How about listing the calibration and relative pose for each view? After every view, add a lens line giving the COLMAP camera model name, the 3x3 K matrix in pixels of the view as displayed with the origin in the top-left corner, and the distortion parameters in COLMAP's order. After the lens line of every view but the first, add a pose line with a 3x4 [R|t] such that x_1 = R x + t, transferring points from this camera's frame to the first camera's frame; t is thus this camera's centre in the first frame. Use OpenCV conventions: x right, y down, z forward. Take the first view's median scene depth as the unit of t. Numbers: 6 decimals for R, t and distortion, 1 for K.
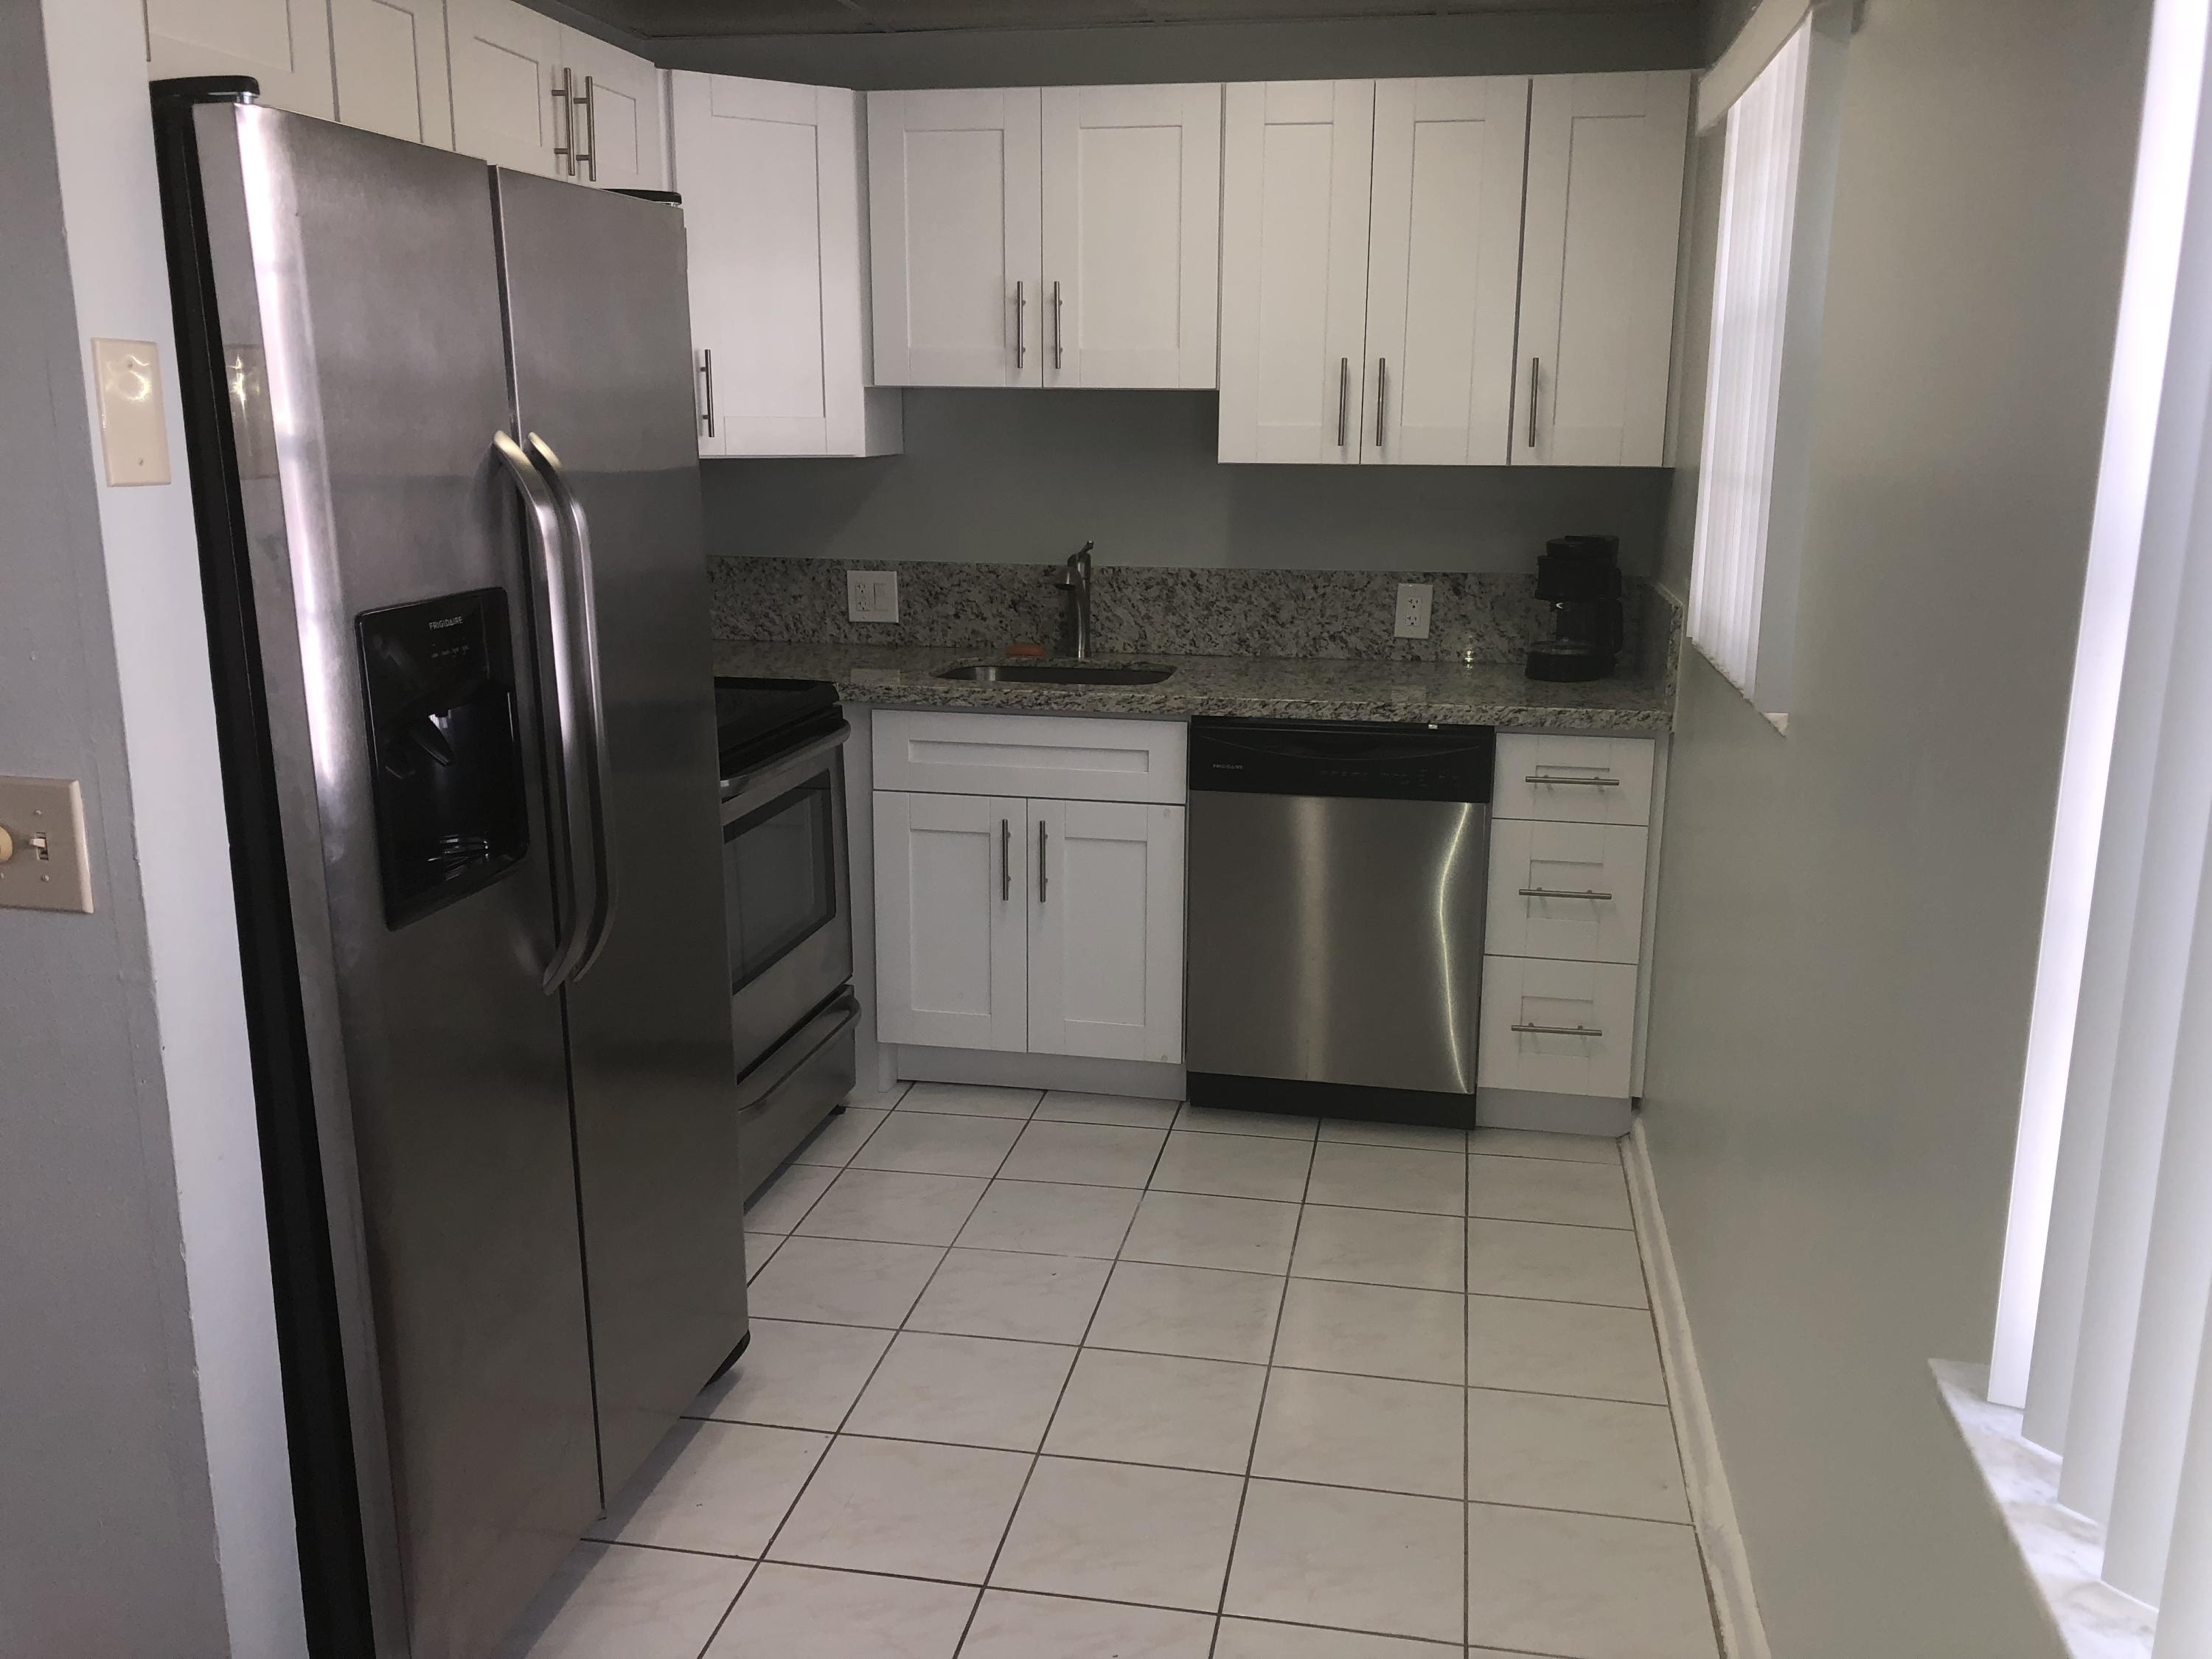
lens RADIAL K [[1815.0, 0, 1107.6], [0, 1815.0, 834.9], [0, 0, 1]] dist [0.046220, -0.052272]
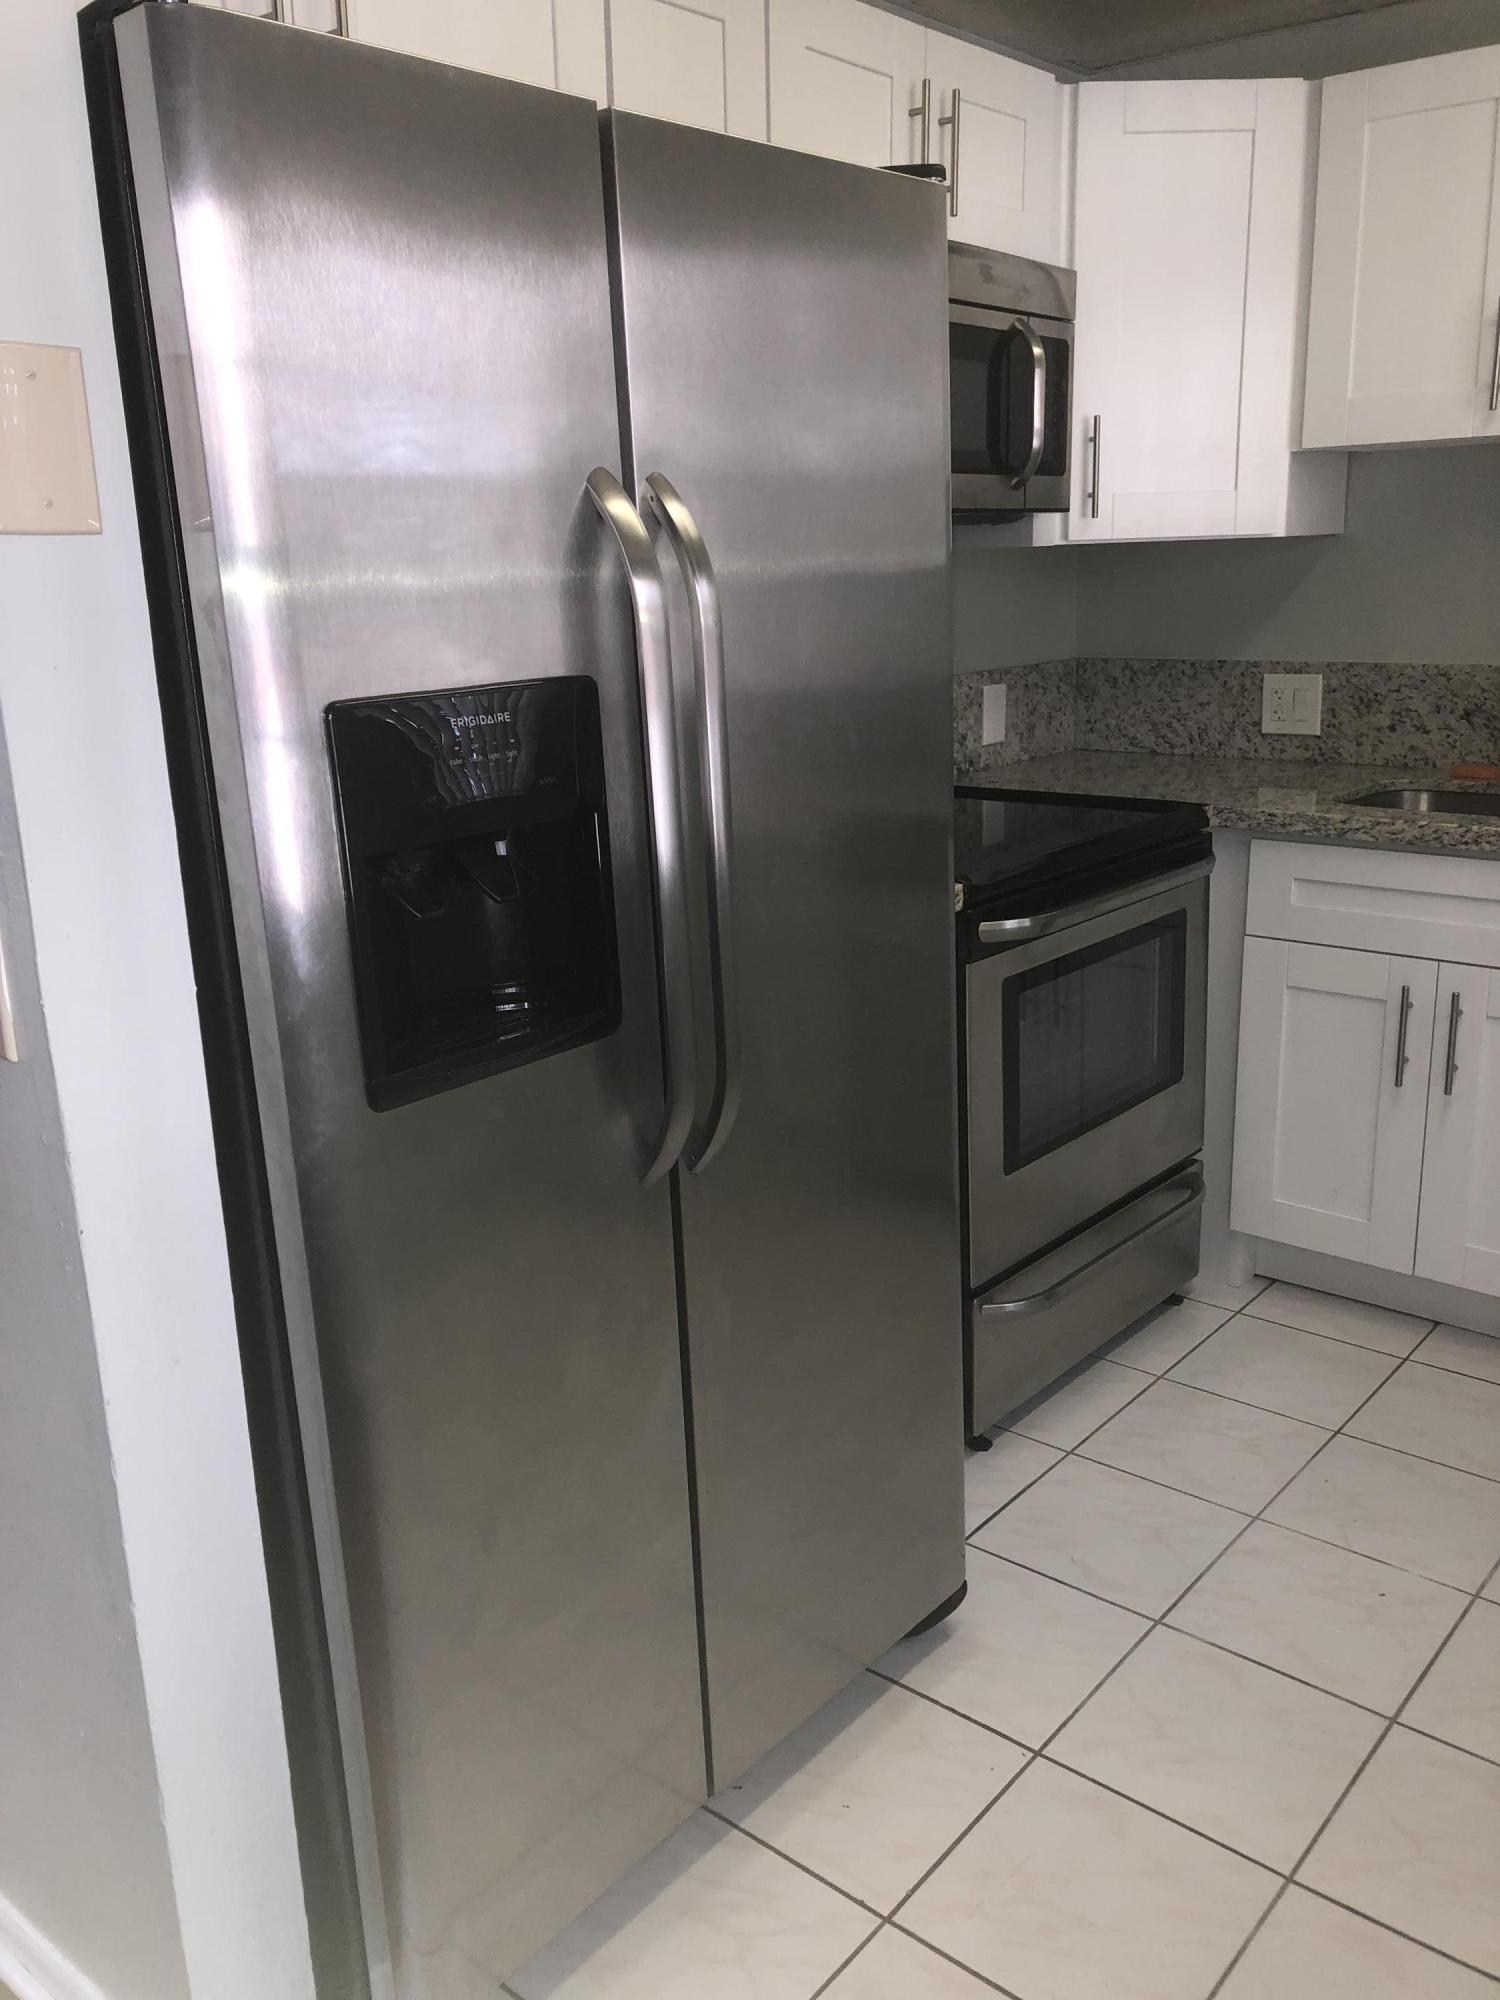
lens RADIAL K [[1641.1, 0, 743.9], [0, 1641.1, 997.6], [0, 0, 1]] dist [0.046220, -0.052272]
pose [[0.869311, 0.096791, -0.484695, 0.040716], [-0.076485, 0.995169, 0.061554, -0.024878], [0.488311, -0.016438, 0.872515, 0.220181]]
